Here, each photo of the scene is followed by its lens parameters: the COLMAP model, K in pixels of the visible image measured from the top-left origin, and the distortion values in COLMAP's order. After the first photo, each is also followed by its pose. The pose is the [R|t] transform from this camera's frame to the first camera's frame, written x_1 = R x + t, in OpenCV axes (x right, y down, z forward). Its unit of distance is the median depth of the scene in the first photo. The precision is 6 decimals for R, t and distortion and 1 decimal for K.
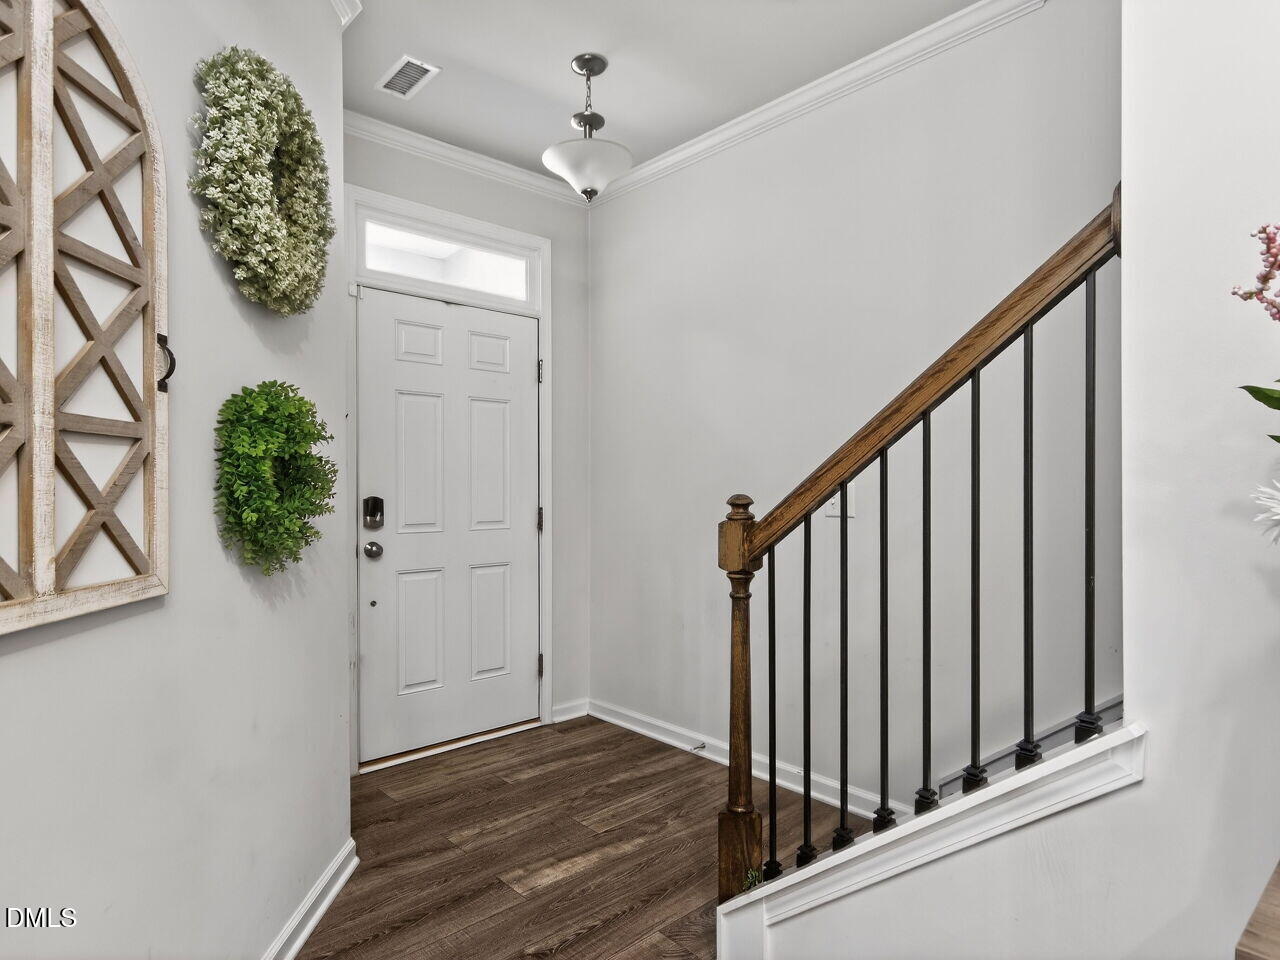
lens RADIAL K [[755.3, 0, 641.2], [0, 755.3, 482.1], [0, 0, 1]] dist [0.024644, -0.000392]
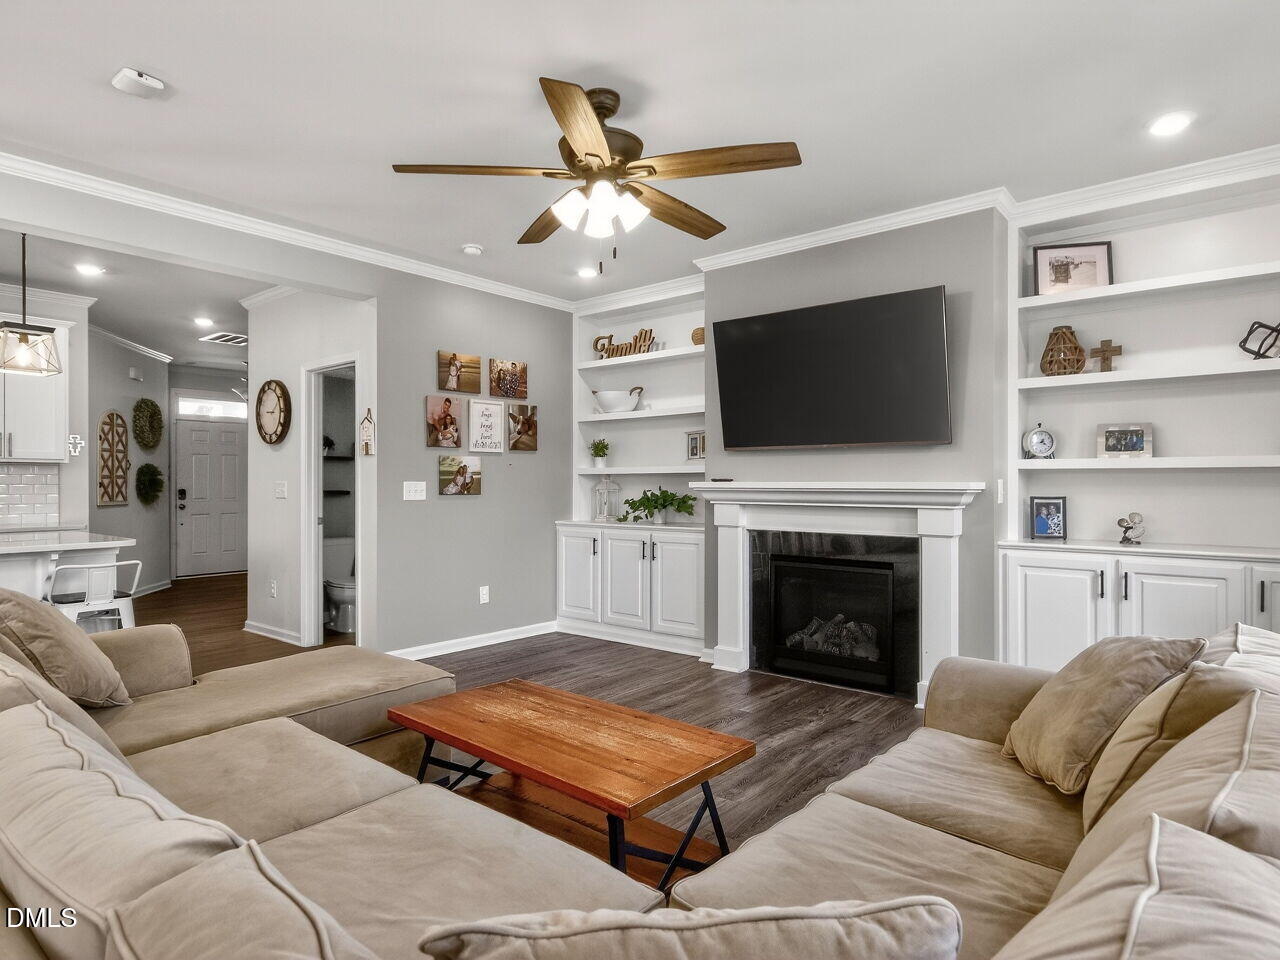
lens RADIAL K [[755.3, 0, 637.9], [0, 755.3, 481.3], [0, 0, 1]] dist [0.024644, -0.000392]
pose [[0.991194, 0.000146, 0.132418, 2.213552], [-0.000092, 1.000000, -0.000413, -0.022177], [-0.132418, 0.000397, 0.991194, -4.769724]]
